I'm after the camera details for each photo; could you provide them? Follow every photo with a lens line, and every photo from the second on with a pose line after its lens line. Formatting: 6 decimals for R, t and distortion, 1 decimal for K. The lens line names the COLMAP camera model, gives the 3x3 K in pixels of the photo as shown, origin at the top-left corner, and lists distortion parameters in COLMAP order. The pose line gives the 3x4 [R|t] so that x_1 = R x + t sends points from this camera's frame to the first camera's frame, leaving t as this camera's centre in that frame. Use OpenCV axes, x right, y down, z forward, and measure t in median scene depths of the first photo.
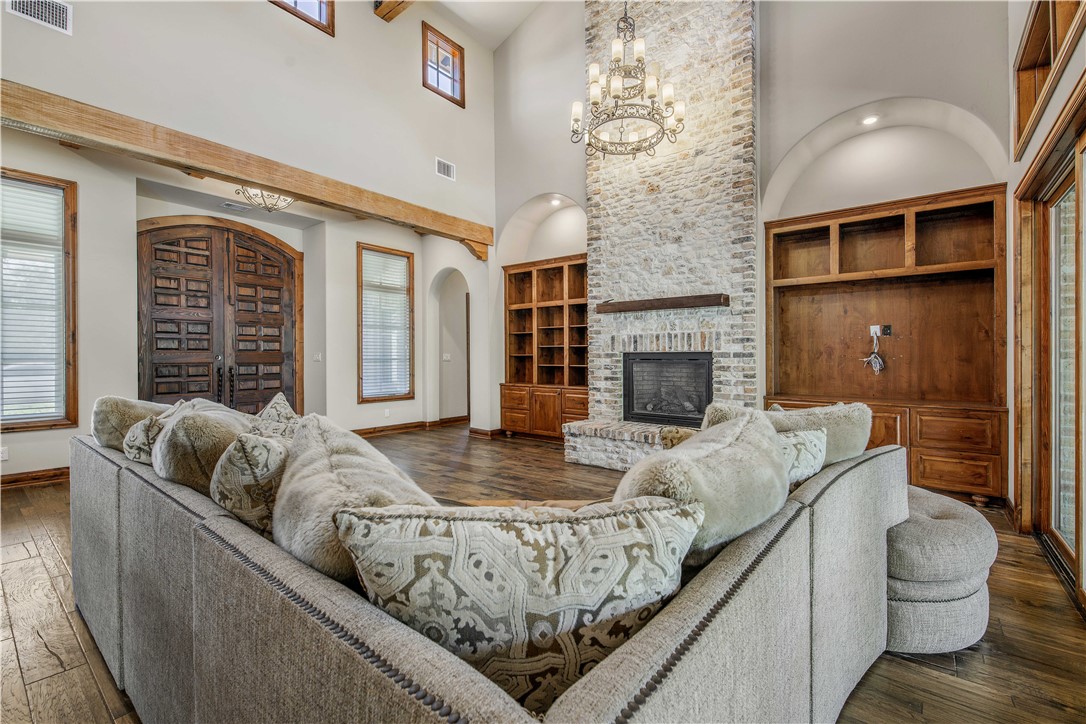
lens RADIAL K [[471.3, 0, 551.2], [0, 471.3, 361.4], [0, 0, 1]] dist [0.013491, -0.007454]
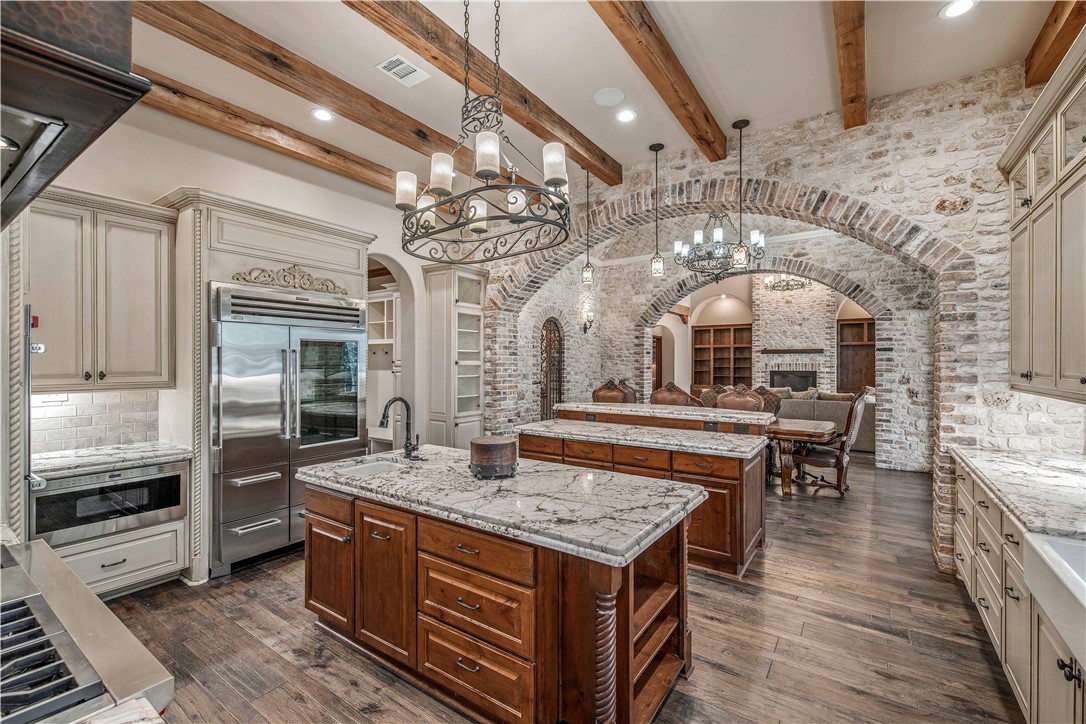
lens RADIAL K [[471.3, 0, 544.9], [0, 471.3, 371.0], [0, 0, 1]] dist [0.013491, -0.007454]
pose [[0.998119, 0.001243, 0.061290, -1.108533], [-0.001833, 0.999953, 0.009572, -0.037046], [-0.061276, -0.009666, 0.998074, -1.254274]]
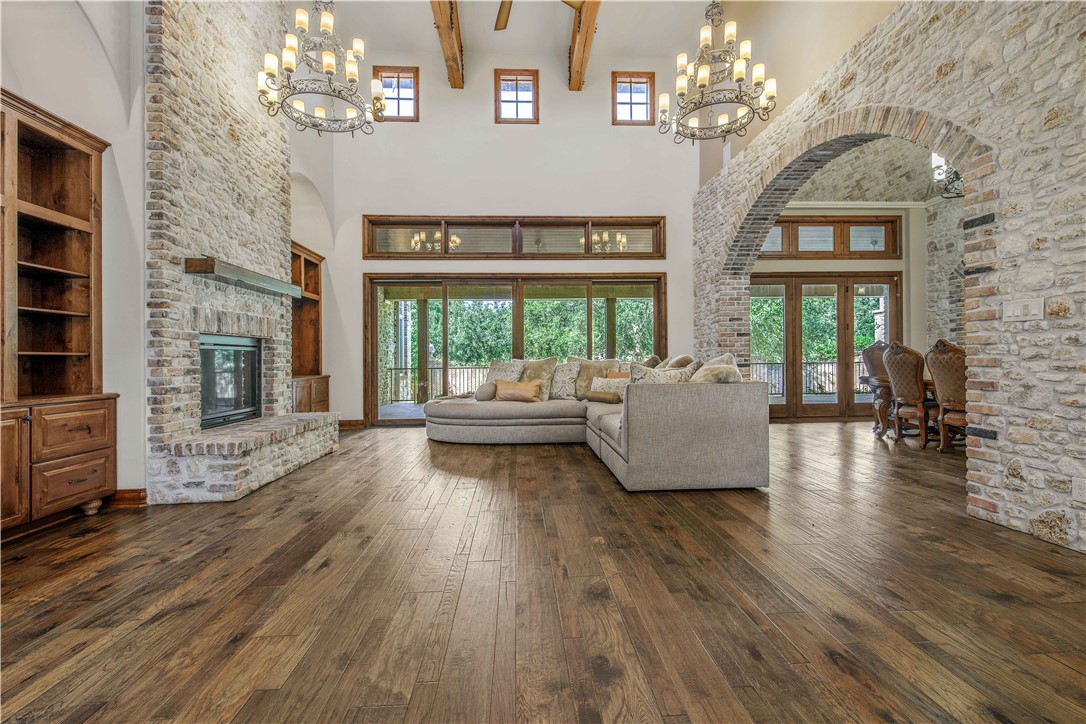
lens RADIAL K [[471.3, 0, 549.5], [0, 471.3, 355.2], [0, 0, 1]] dist [0.013491, -0.007454]
pose [[-0.676065, 0.013769, 0.736713, -0.724187], [0.019191, 0.999815, -0.001075, 0.025099], [-0.736592, 0.013411, -0.676205, 1.113378]]
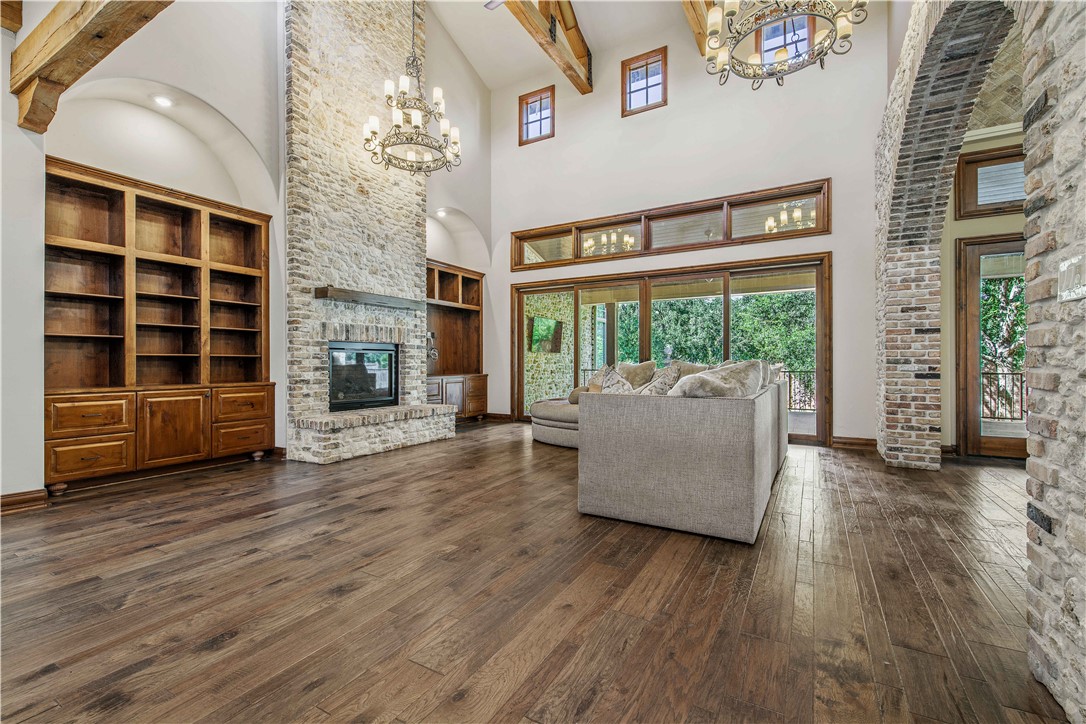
lens RADIAL K [[471.3, 0, 544.0], [0, 471.3, 360.4], [0, 0, 1]] dist [0.013491, -0.007454]
pose [[-0.156259, 0.003385, 0.987710, -0.882092], [0.009727, 0.999951, -0.001888, 0.027281], [-0.987668, 0.009313, -0.156284, 0.735344]]
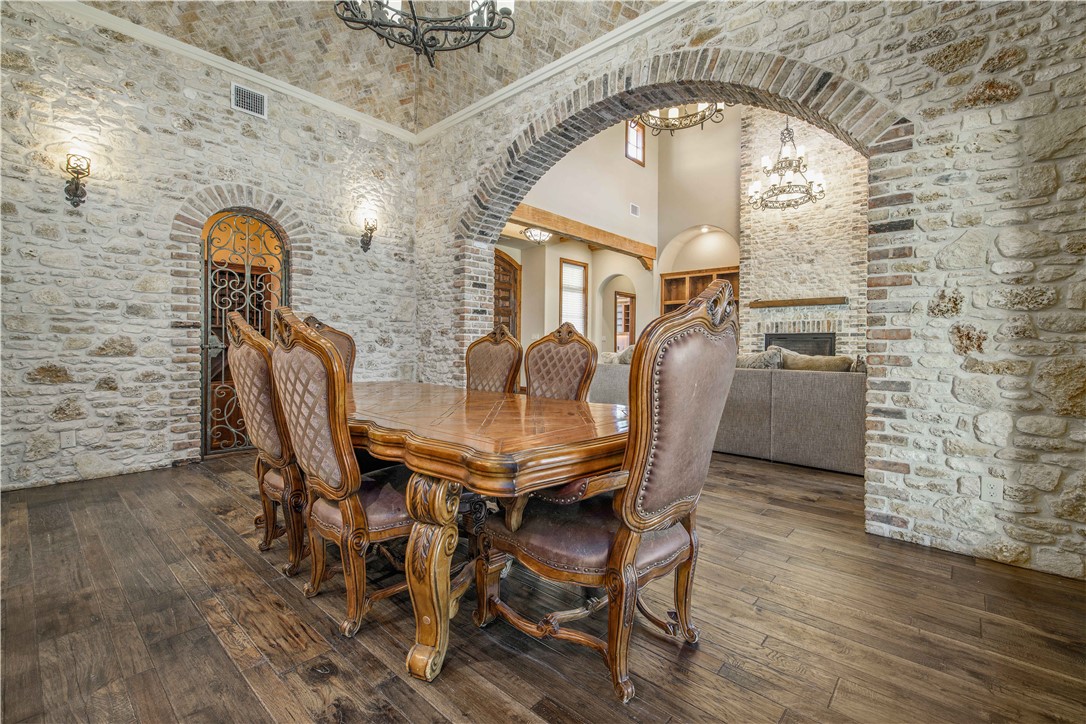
lens RADIAL K [[471.3, 0, 539.5], [0, 471.3, 357.5], [0, 0, 1]] dist [0.013491, -0.007454]
pose [[0.997418, 0.008826, -0.071263, -0.479478], [-0.007709, 0.999843, 0.015942, 0.040278], [0.071393, -0.015351, 0.997330, -0.590090]]
